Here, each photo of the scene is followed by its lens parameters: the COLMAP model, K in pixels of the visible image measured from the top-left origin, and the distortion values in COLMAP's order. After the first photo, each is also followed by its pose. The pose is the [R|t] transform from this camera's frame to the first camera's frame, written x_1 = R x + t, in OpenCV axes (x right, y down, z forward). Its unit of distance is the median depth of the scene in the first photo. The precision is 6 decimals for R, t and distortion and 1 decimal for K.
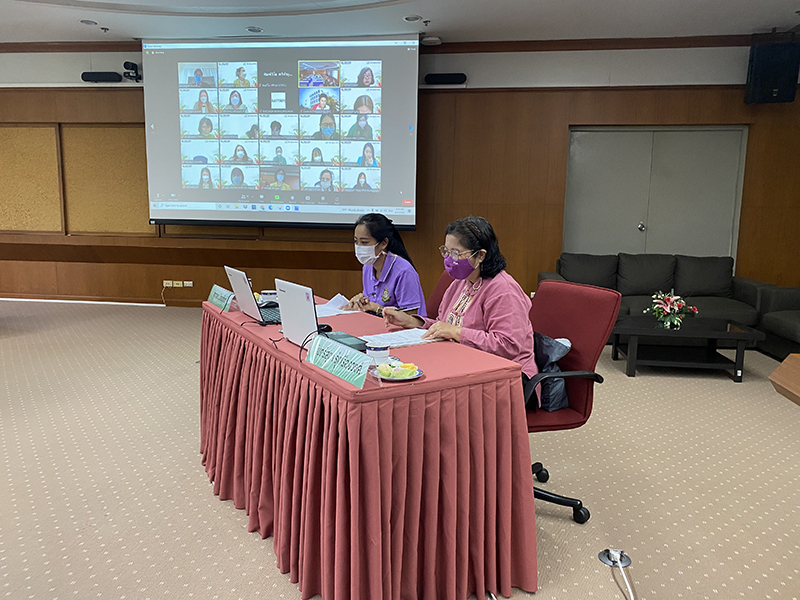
lens RADIAL K [[696.6, 0, 400.0], [0, 696.6, 300.0], [0, 0, 1]] dist [0.009908, 0.006100]
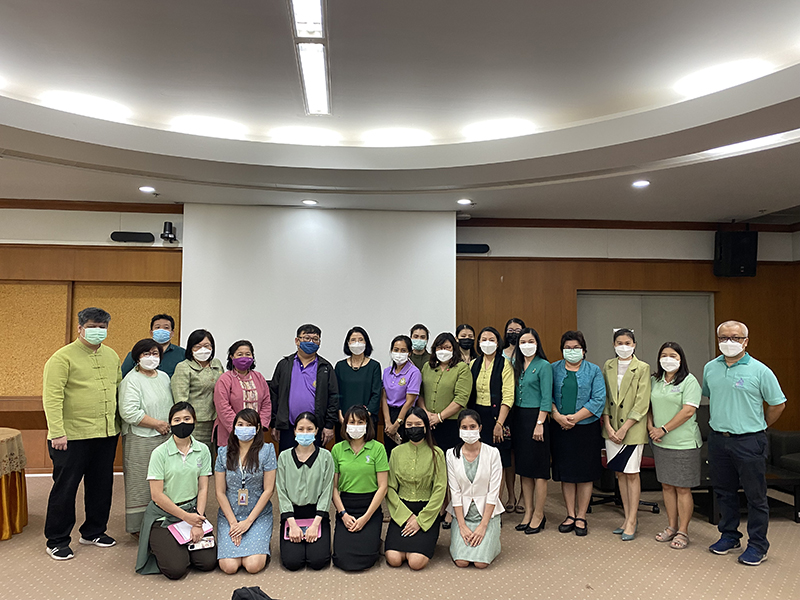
lens RADIAL K [[696.6, 0, 400.0], [0, 696.6, 300.0], [0, 0, 1]] dist [0.009908, 0.006100]
pose [[0.964266, 0.007882, 0.264820, -0.328266], [0.050577, 0.975698, -0.213202, -0.003193], [-0.260065, 0.218977, 0.940434, -0.004696]]
